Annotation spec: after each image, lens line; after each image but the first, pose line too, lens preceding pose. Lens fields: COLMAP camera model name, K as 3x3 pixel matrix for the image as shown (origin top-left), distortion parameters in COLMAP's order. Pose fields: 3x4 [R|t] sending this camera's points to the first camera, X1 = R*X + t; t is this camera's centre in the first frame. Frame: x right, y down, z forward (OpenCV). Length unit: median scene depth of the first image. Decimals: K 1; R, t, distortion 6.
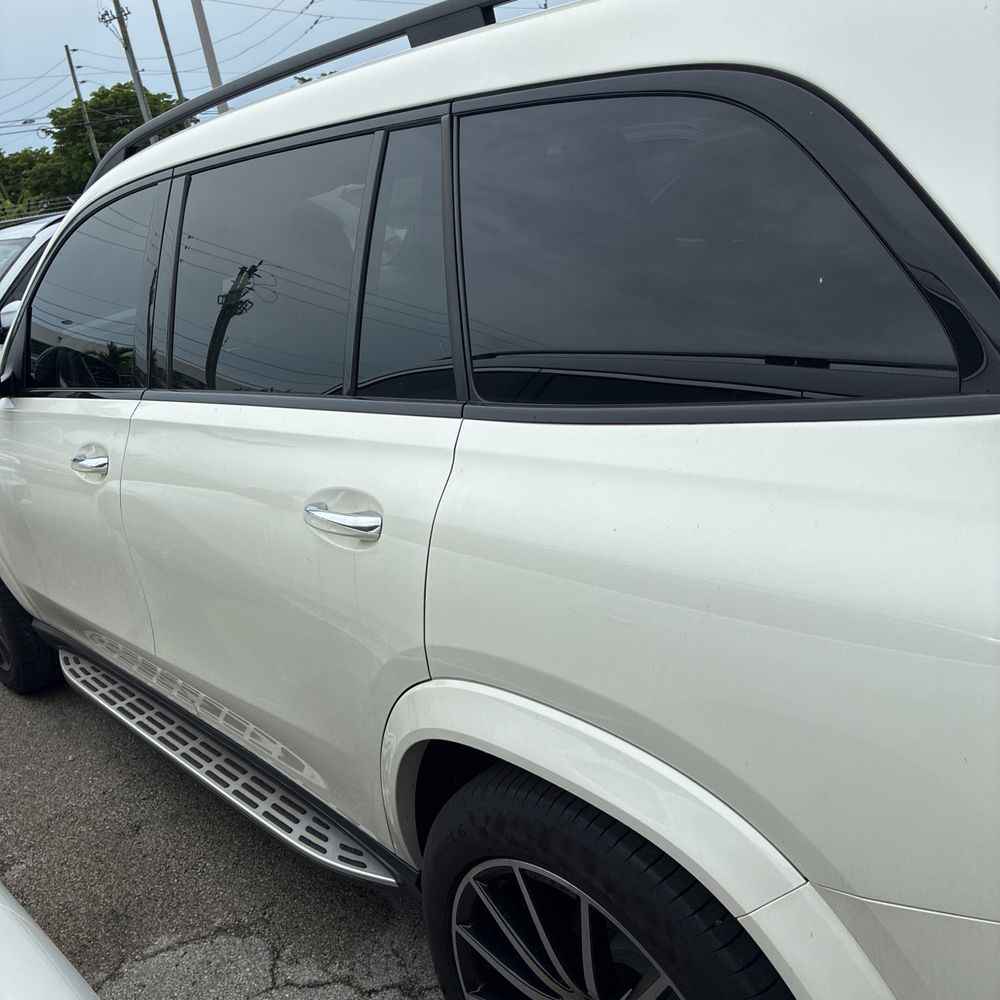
lens RADIAL K [[1034.9, 0, 500.0], [0, 1034.9, 500.0], [0, 0, 1]] dist [0.036350, -0.029030]
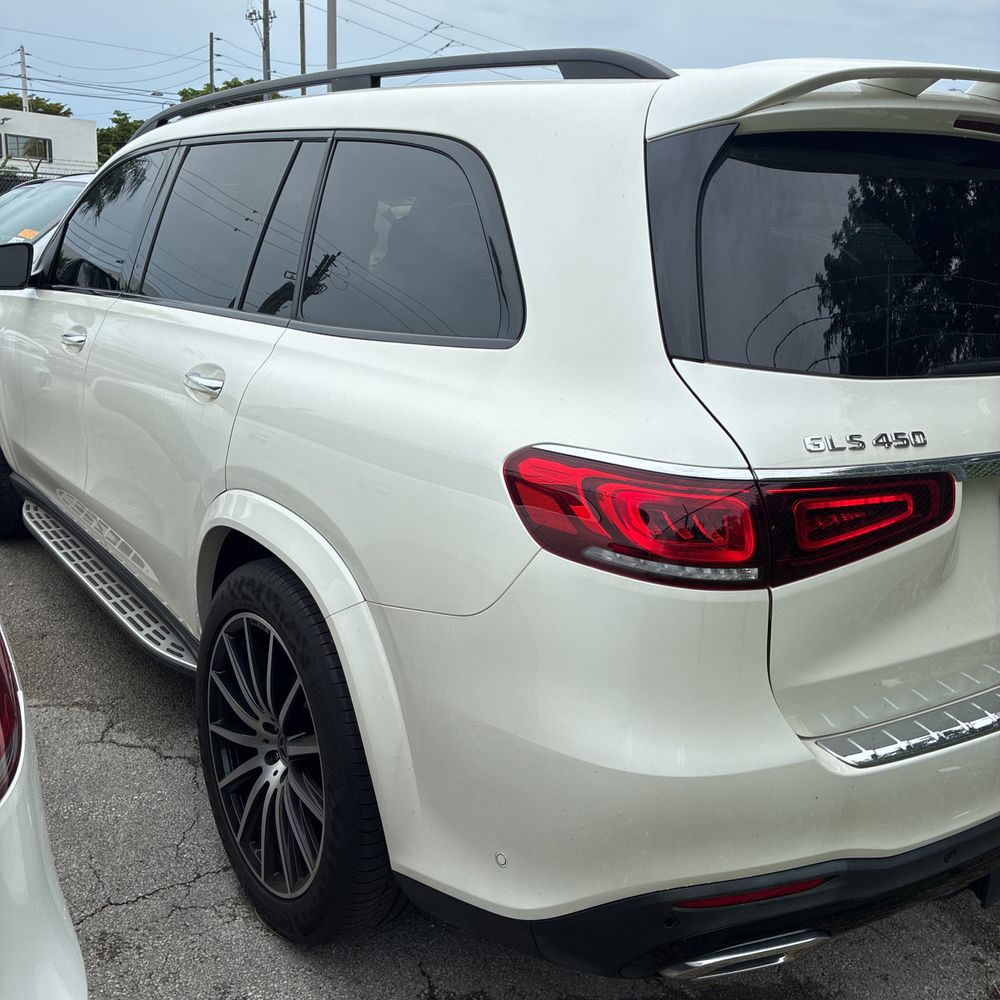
lens RADIAL K [[1025.7, 0, 485.3], [0, 1025.7, 496.4], [0, 0, 1]] dist [0.020890, 0.010880]
pose [[0.971183, 0.235220, -0.038394, 0.222633], [-0.236907, 0.970360, -0.047715, 0.101126], [0.026032, 0.055436, 0.998123, -0.300900]]
